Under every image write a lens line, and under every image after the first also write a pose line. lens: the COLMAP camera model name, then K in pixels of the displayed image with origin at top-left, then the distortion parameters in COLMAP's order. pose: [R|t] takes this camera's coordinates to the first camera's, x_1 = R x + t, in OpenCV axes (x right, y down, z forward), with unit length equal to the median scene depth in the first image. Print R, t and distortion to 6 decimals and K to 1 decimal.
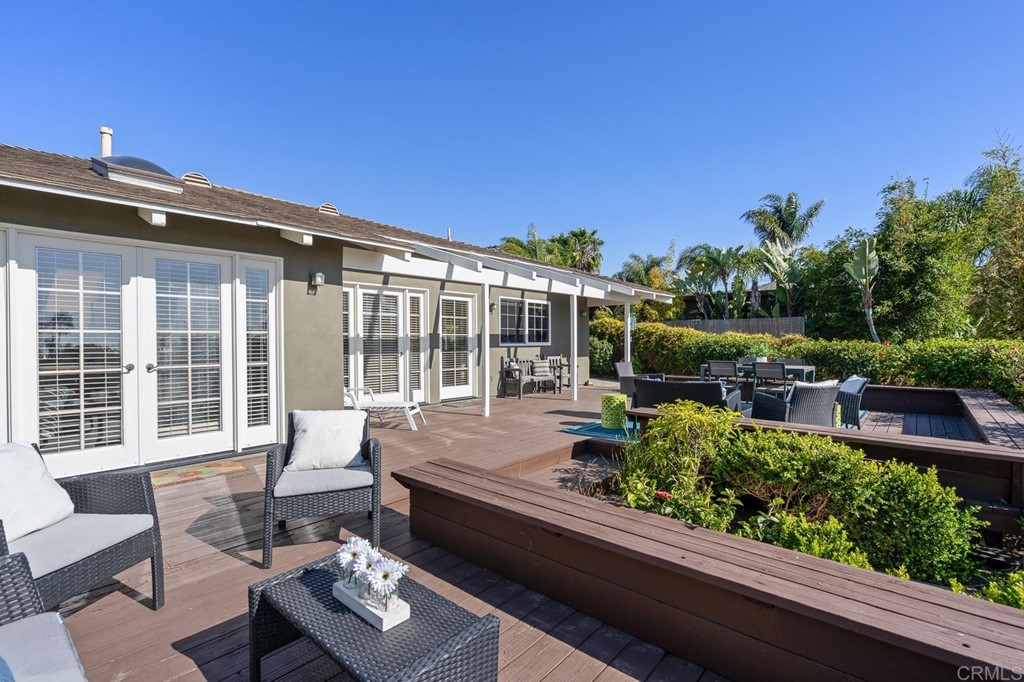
lens RADIAL K [[469.4, 0, 514.7], [0, 469.4, 340.3], [0, 0, 1]] dist [0.000614, 0.001456]
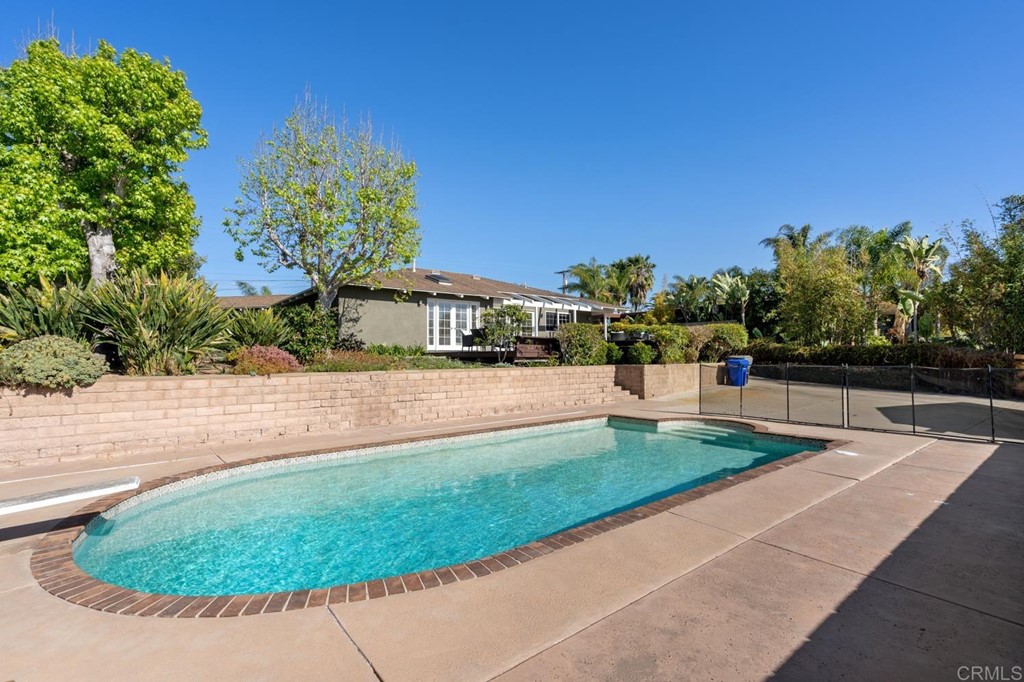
lens RADIAL K [[469.4, 0, 515.4], [0, 469.4, 347.2], [0, 0, 1]] dist [0.000614, 0.001456]
pose [[0.984062, -0.005203, -0.177747, 0.250528], [0.001968, 0.999829, -0.018372, 0.140737], [0.177812, 0.017729, 0.983905, -1.442626]]
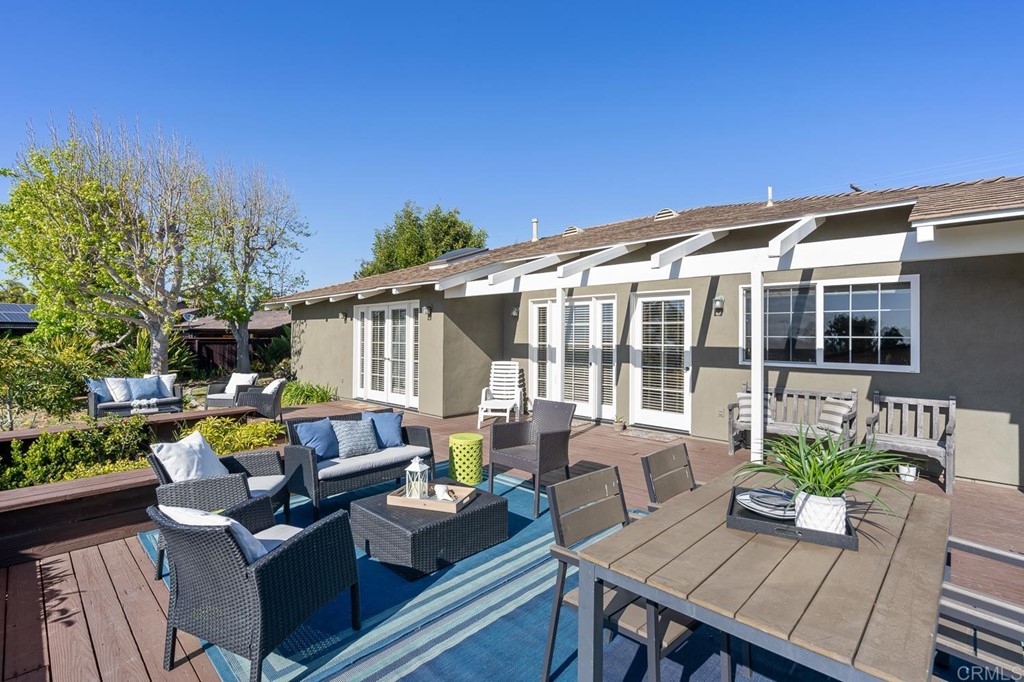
lens RADIAL K [[469.4, 0, 506.6], [0, 469.4, 337.2], [0, 0, 1]] dist [0.000614, 0.001456]
pose [[-0.051869, 0.007232, -0.998628, 0.627377], [-0.004496, 0.999962, 0.007475, -0.028873], [0.998644, 0.004877, -0.051835, 0.746954]]
